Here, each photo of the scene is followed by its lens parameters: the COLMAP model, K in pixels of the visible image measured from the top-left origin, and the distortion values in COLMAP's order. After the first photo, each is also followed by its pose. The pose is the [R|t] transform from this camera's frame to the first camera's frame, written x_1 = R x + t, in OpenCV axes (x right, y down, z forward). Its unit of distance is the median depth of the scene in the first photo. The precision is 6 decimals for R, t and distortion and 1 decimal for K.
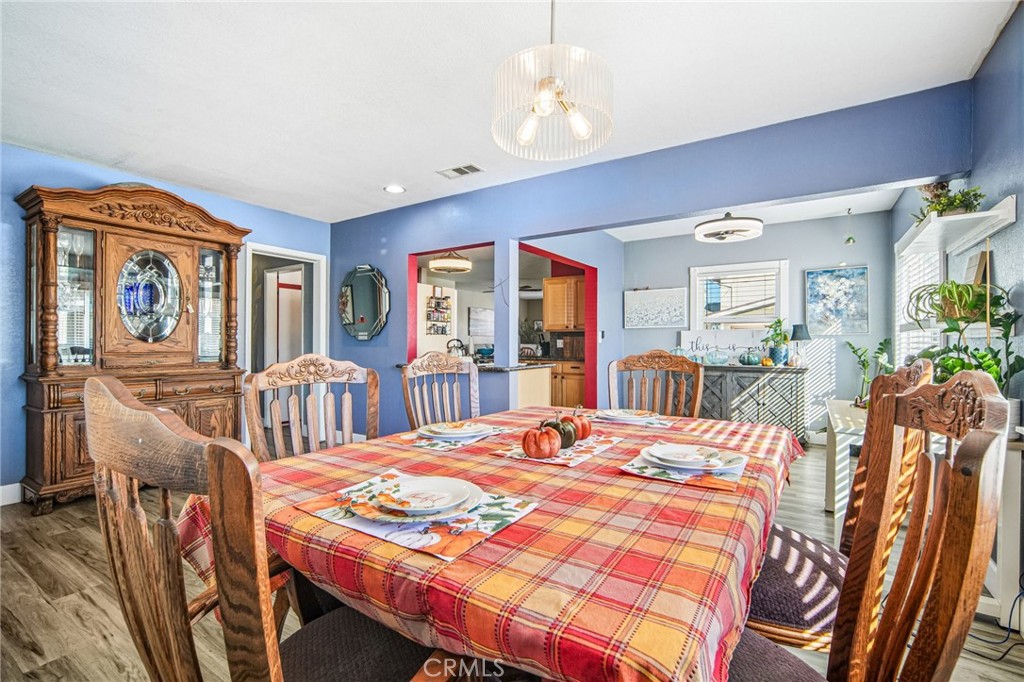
lens RADIAL K [[454.7, 0, 516.2], [0, 454.7, 339.5], [0, 0, 1]] dist [-0.013156, 0.003314]
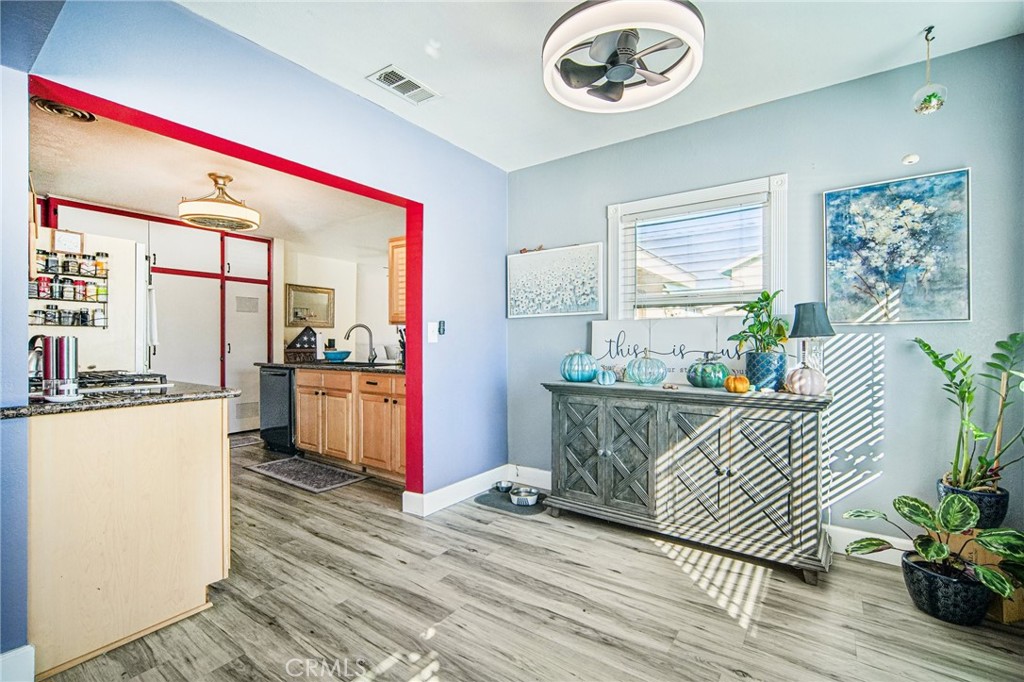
lens RADIAL K [[454.7, 0, 510.3], [0, 454.7, 344.2], [0, 0, 1]] dist [-0.013156, 0.003314]
pose [[0.999149, -0.001020, -0.041229, 0.336429], [0.001469, 0.999940, 0.010859, 0.003726], [0.041216, -0.010910, 0.999091, 0.520169]]
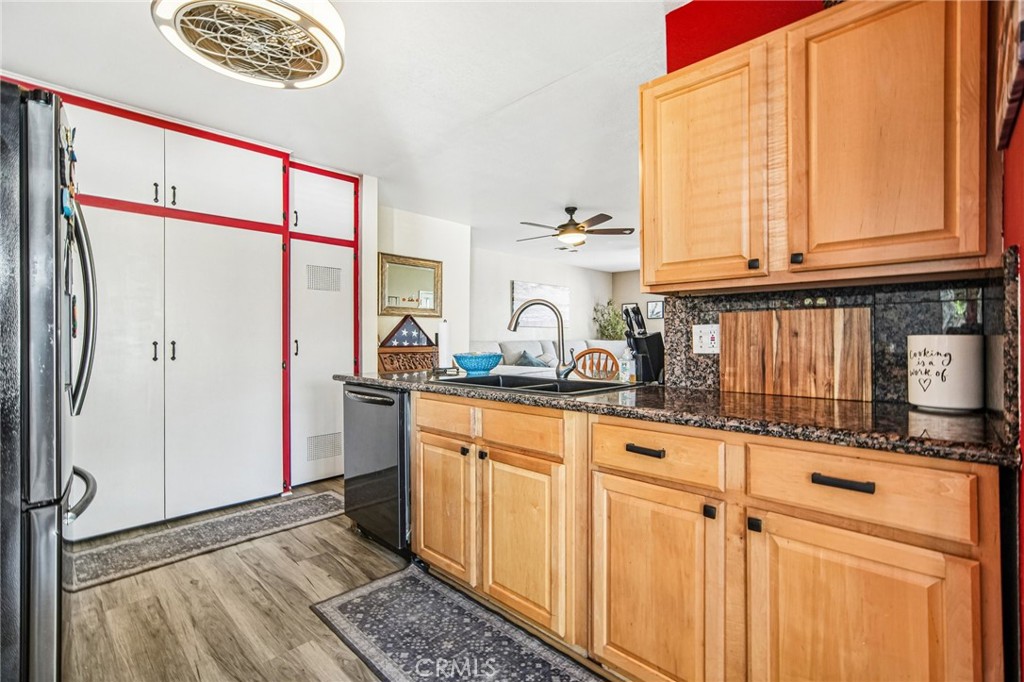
lens RADIAL K [[454.7, 0, 510.7], [0, 454.7, 339.8], [0, 0, 1]] dist [-0.013156, 0.003314]
pose [[0.982404, -0.003978, -0.186726, 0.050555], [0.005722, 0.999945, 0.008804, 0.008093], [0.186681, -0.009718, 0.982373, 0.984207]]
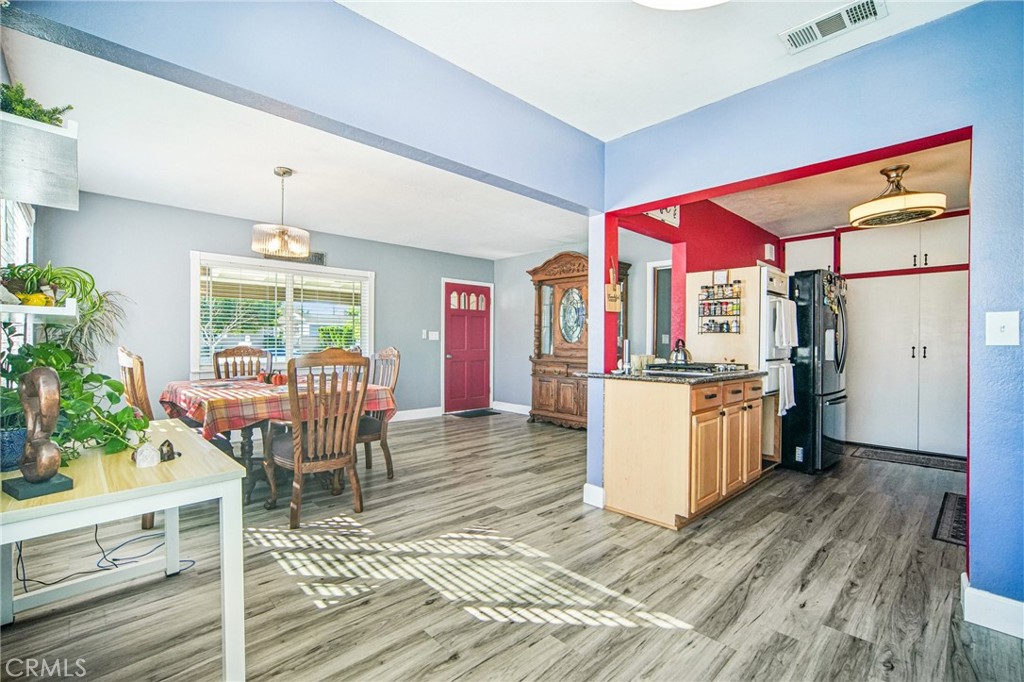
lens RADIAL K [[454.7, 0, 507.8], [0, 454.7, 342.0], [0, 0, 1]] dist [-0.013156, 0.003314]
pose [[-0.225732, -0.004086, -0.974181, 0.647297], [-0.000713, 0.999992, -0.004029, 0.007139], [0.974189, -0.000215, -0.225733, 0.821888]]
